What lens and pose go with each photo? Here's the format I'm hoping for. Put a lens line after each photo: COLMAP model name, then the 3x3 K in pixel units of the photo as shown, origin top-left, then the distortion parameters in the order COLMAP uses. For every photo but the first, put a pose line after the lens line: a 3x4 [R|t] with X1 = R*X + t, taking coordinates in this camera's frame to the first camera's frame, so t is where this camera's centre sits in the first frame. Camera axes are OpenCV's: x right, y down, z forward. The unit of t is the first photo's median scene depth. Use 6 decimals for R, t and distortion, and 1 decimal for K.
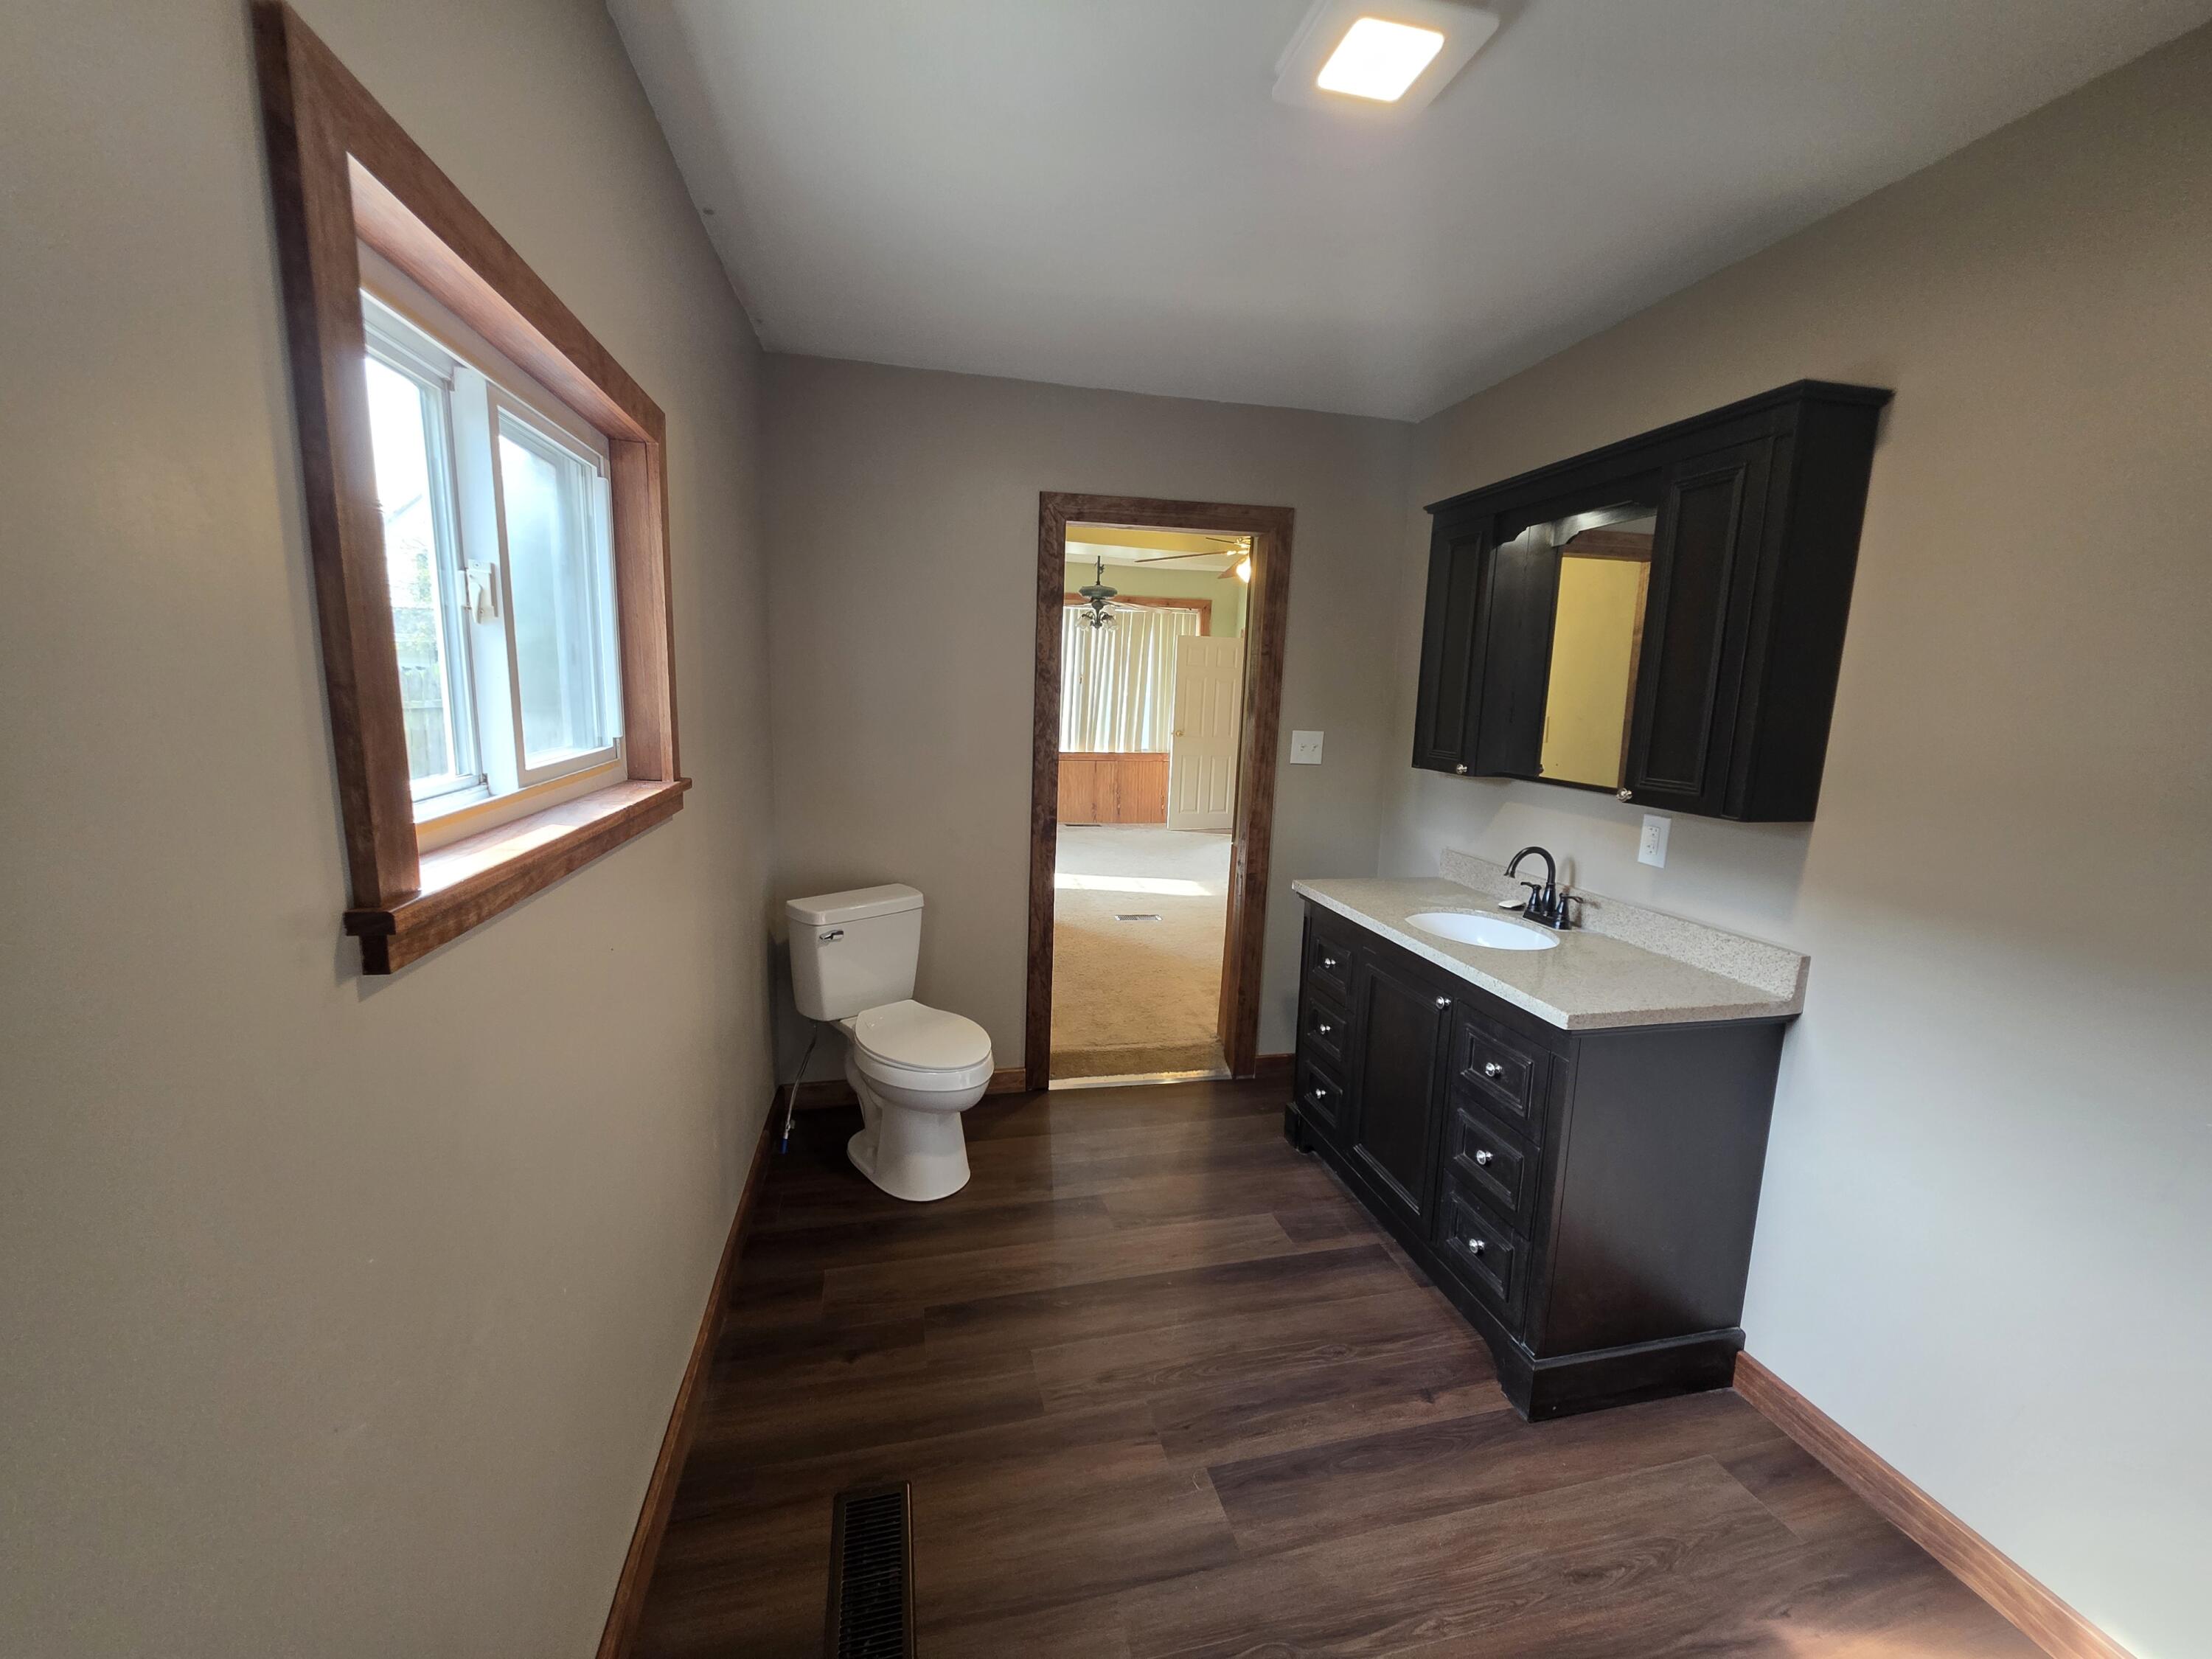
lens RADIAL K [[885.8, 0, 1107.9], [0, 885.8, 839.5], [0, 0, 1]] dist [-0.000648, -0.000272]
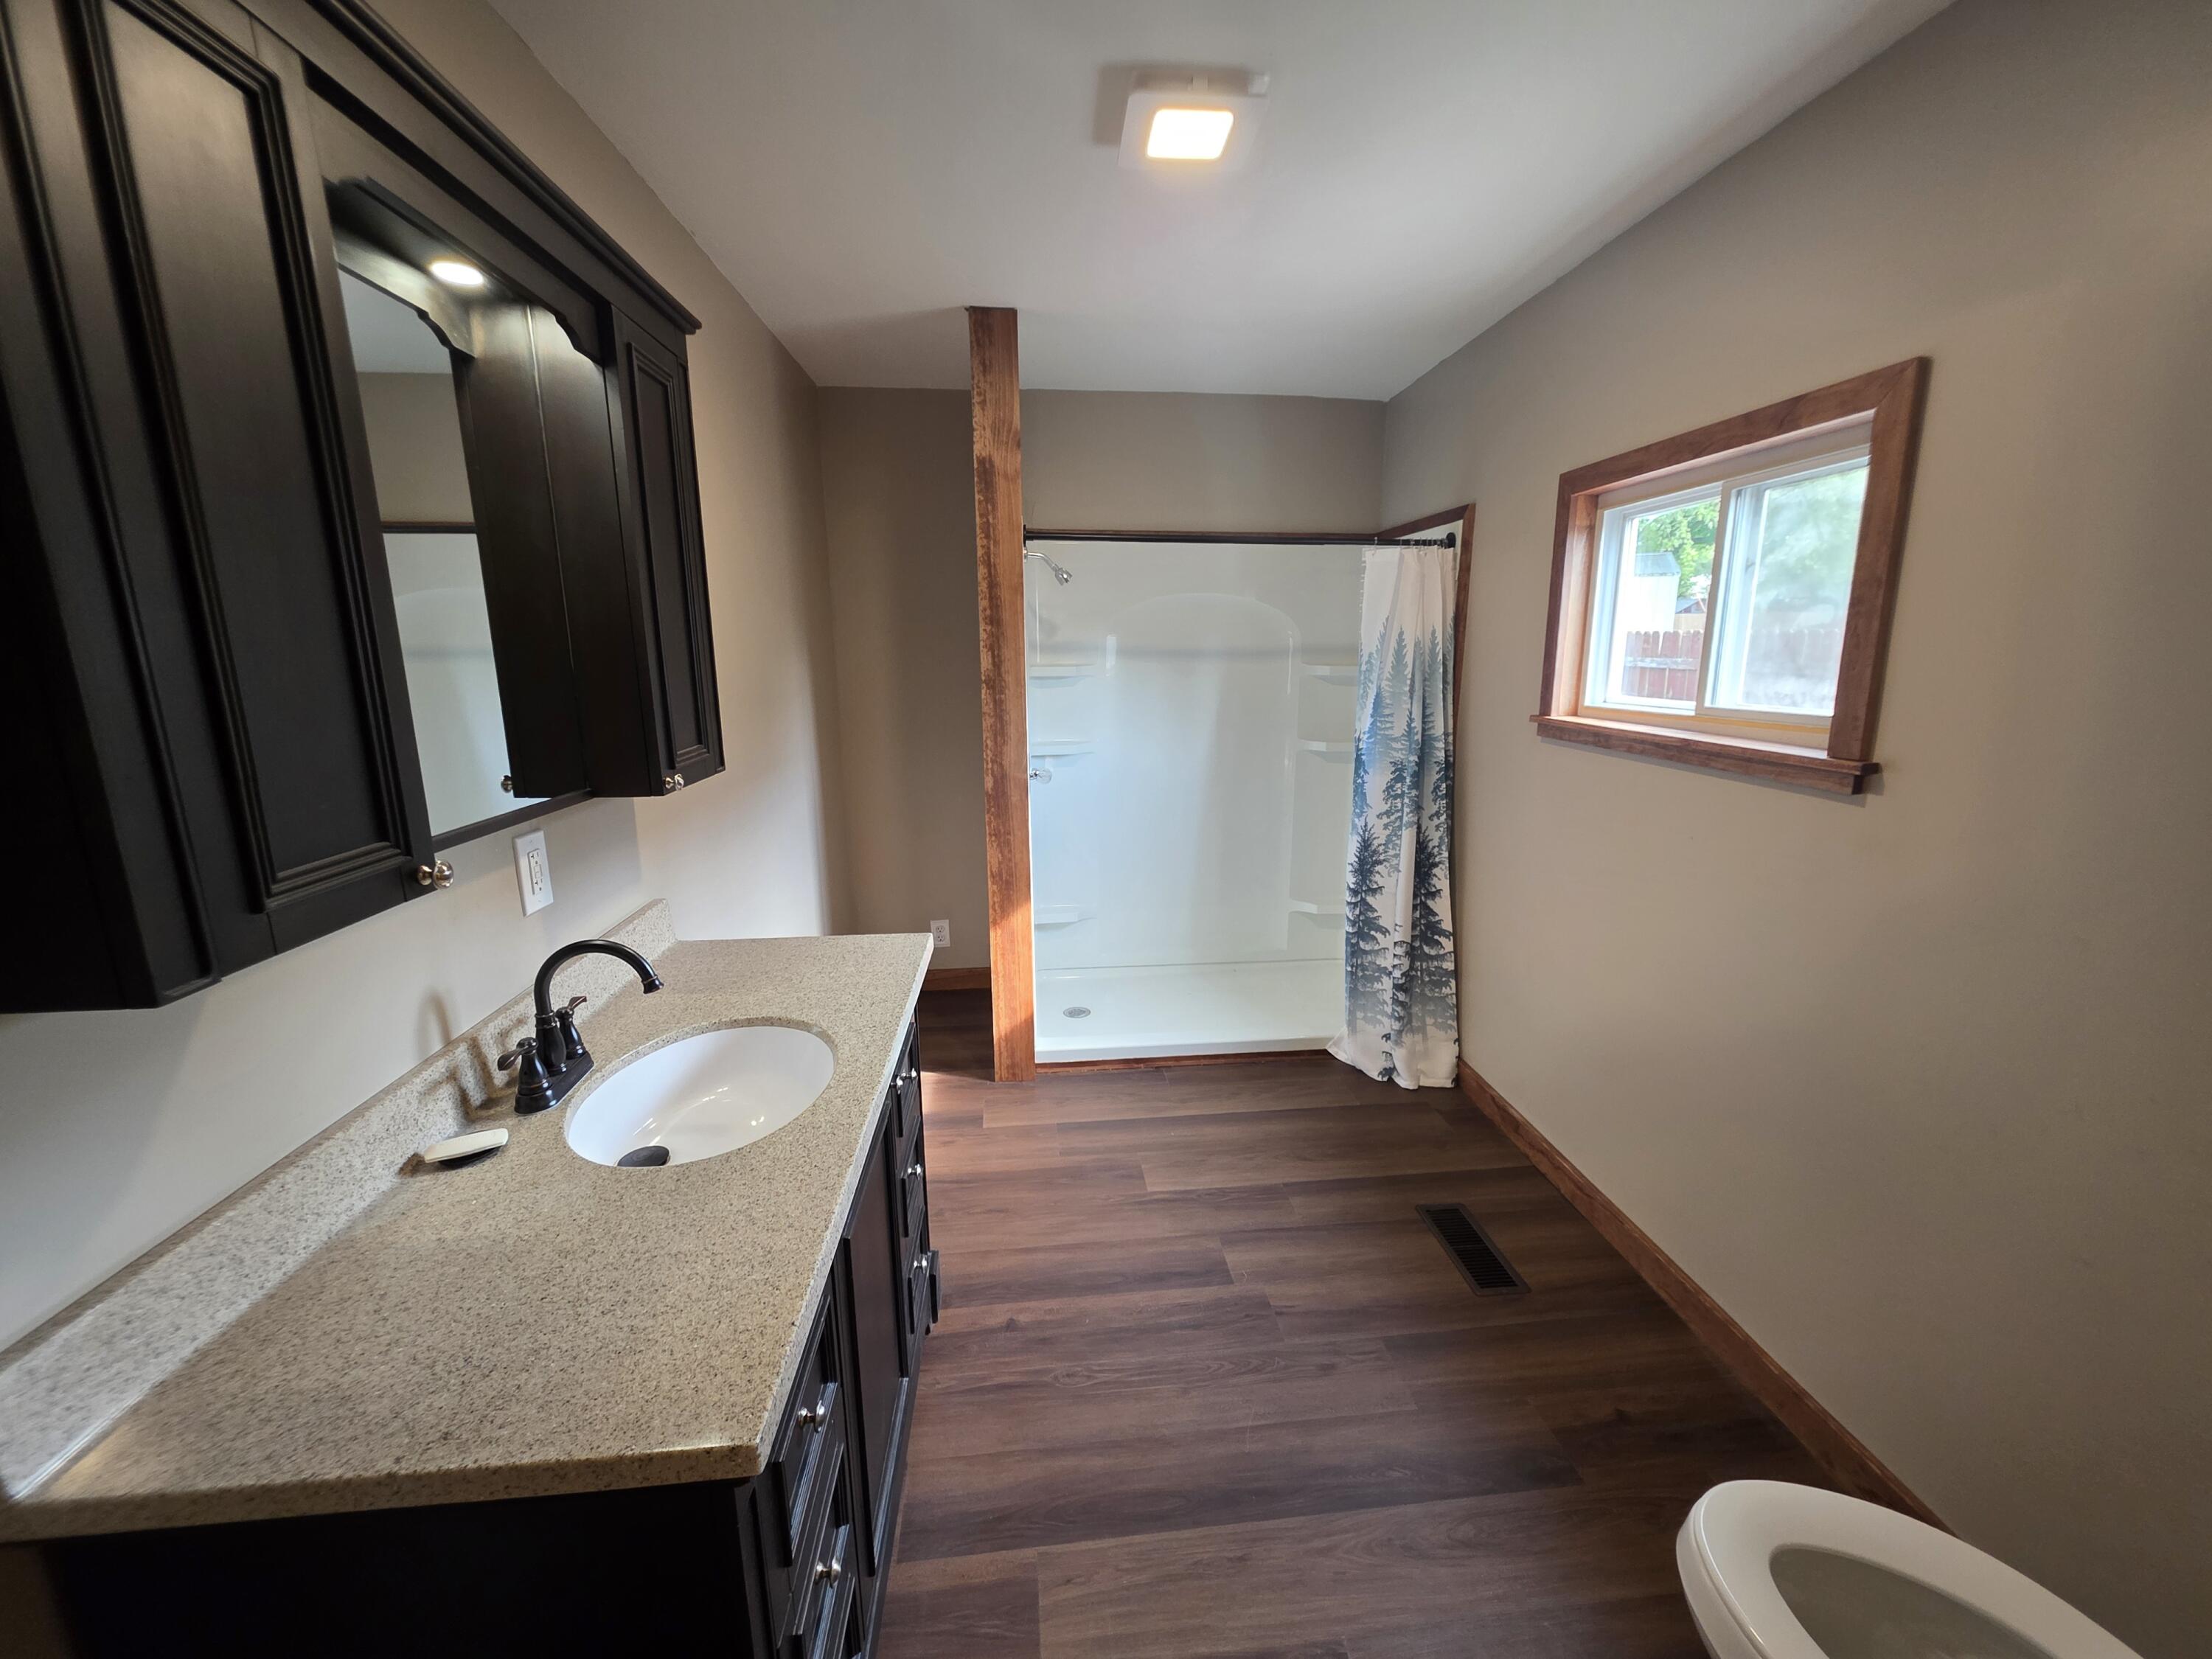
lens RADIAL K [[885.8, 0, 1107.9], [0, 885.8, 839.5], [0, 0, 1]] dist [-0.000648, -0.000272]
pose [[-0.990055, -0.048379, 0.132099, 0.140149], [0.005355, 0.925366, 0.379036, -0.304280], [-0.140577, 0.375974, -0.915905, 1.767718]]
